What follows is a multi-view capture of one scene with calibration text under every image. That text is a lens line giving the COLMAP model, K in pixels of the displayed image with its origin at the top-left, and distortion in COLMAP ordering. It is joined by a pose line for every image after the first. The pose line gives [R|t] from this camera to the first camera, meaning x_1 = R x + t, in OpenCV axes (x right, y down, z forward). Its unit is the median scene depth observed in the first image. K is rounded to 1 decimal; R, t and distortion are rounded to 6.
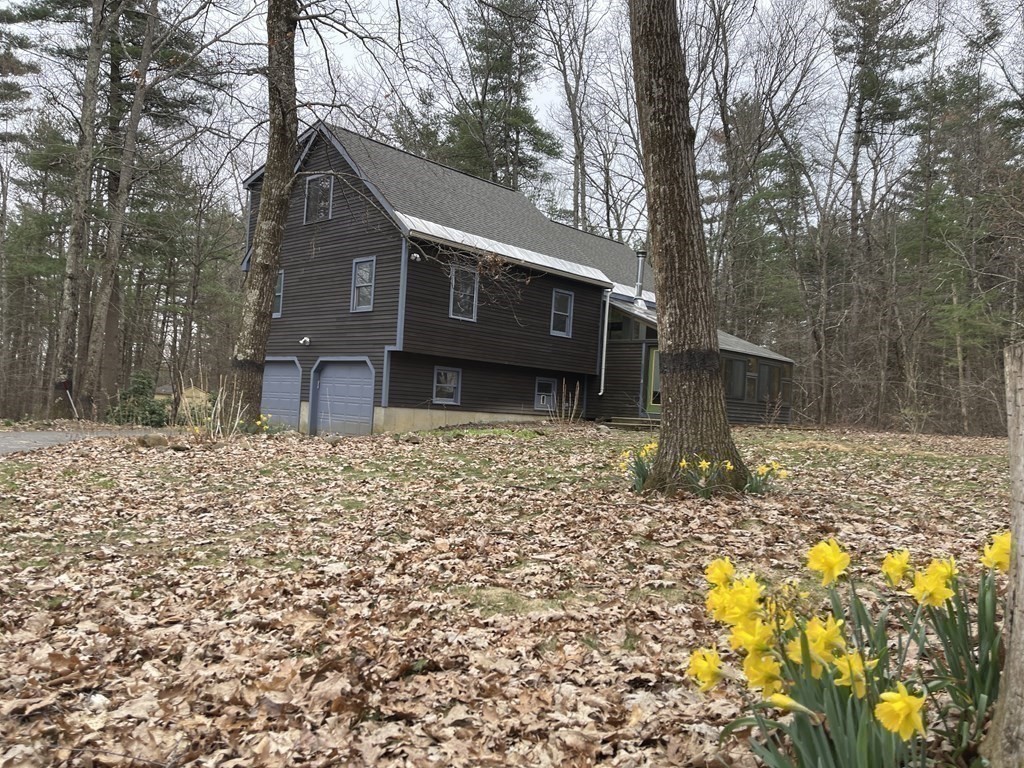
lens RADIAL K [[749.0, 0, 512.0], [0, 749.0, 384.0], [0, 0, 1]] dist [0.119088, -0.120040]
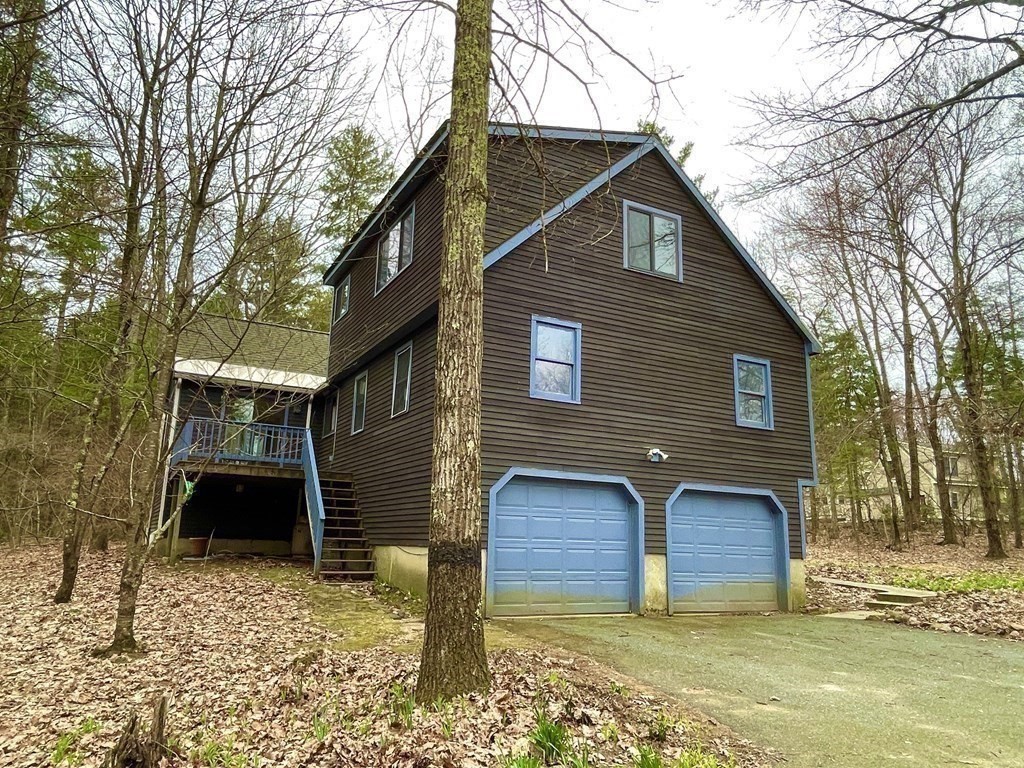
lens RADIAL K [[724.9, 0, 512.0], [0, 724.9, 384.0], [0, 0, 1]] dist [0.000697, 0.000000]
pose [[0.324189, 0.160511, 0.932276, -0.924793], [-0.039755, 0.986941, -0.156099, -0.017417], [-0.945157, 0.013542, 0.326337, 0.966486]]
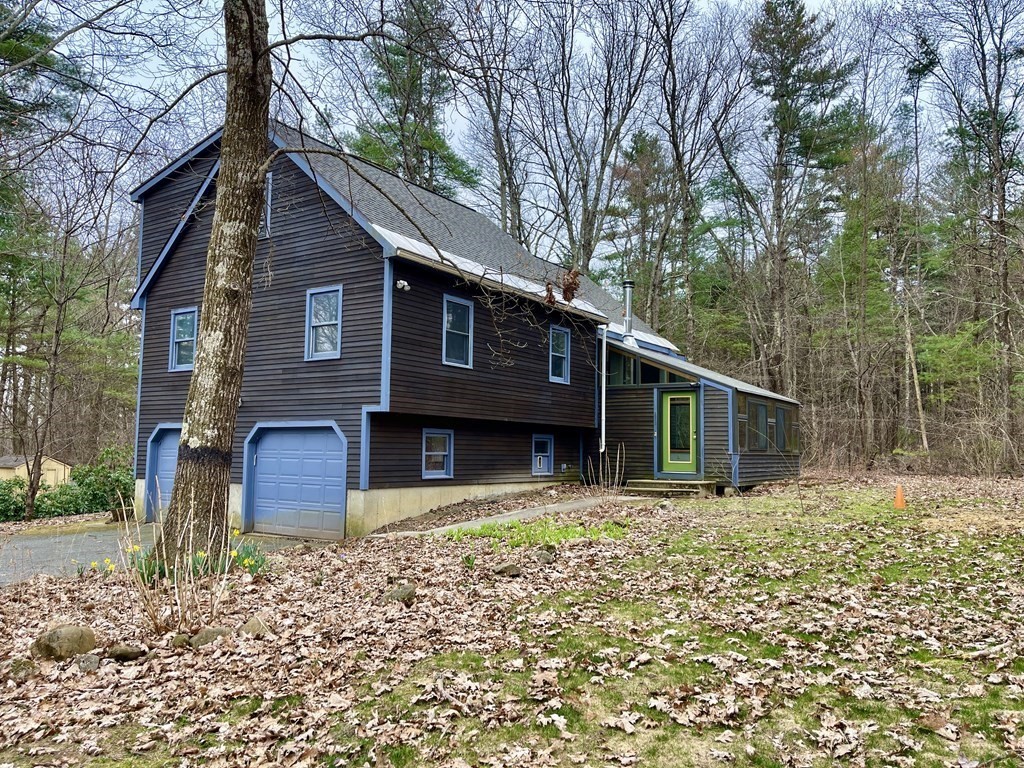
lens RADIAL K [[749.0, 0, 512.0], [0, 749.0, 384.0], [0, 0, 1]] dist [0.119088, -0.120040]
pose [[0.985156, -0.031011, 0.168834, -0.138869], [0.039814, 0.998005, -0.049005, -0.028062], [-0.166978, 0.054999, 0.984425, 0.238195]]
